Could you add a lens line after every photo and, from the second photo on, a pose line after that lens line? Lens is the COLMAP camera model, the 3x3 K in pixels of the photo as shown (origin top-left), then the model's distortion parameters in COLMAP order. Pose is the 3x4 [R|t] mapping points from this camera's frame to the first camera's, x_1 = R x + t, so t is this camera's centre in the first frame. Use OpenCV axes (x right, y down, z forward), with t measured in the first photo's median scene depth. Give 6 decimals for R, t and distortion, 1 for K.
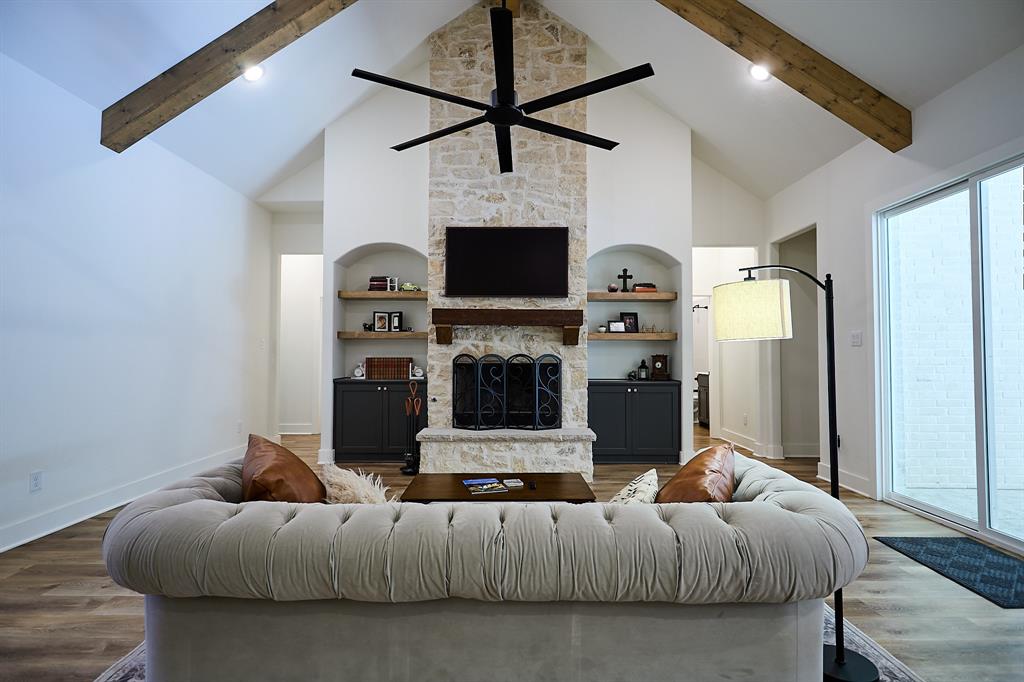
lens RADIAL K [[505.2, 0, 513.0], [0, 505.2, 338.2], [0, 0, 1]] dist [0.003577, -0.000327]
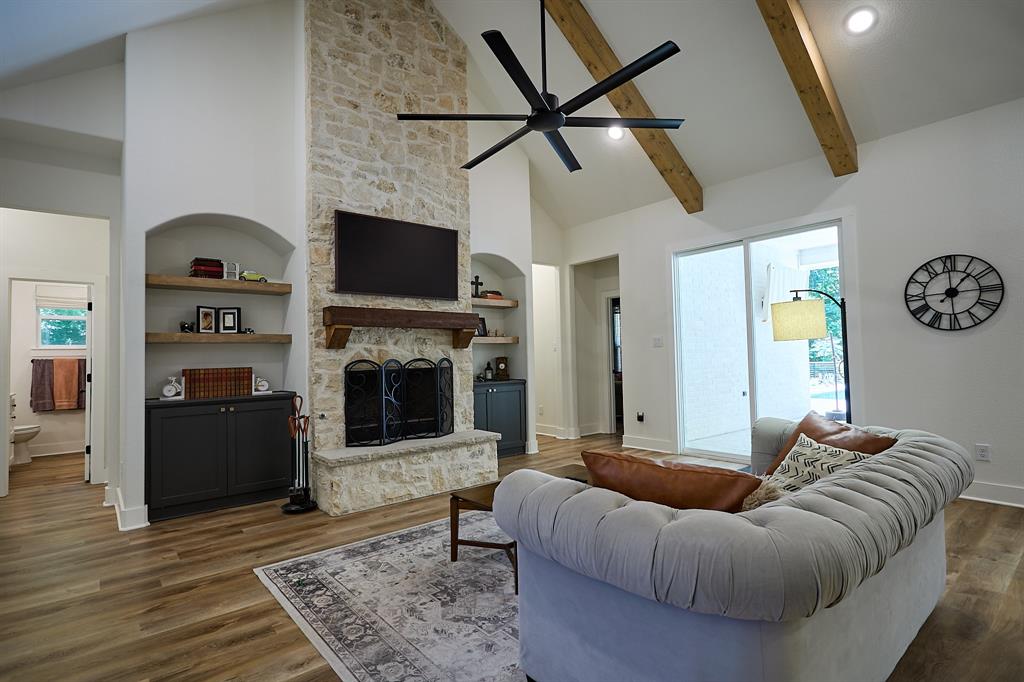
lens RADIAL K [[505.2, 0, 513.0], [0, 505.2, 338.2], [0, 0, 1]] dist [0.003577, -0.000327]
pose [[0.766031, 0.002842, 0.642797, -0.443429], [0.004992, 0.999934, -0.010370, 0.004351], [-0.642784, 0.011152, 0.765966, 0.164120]]
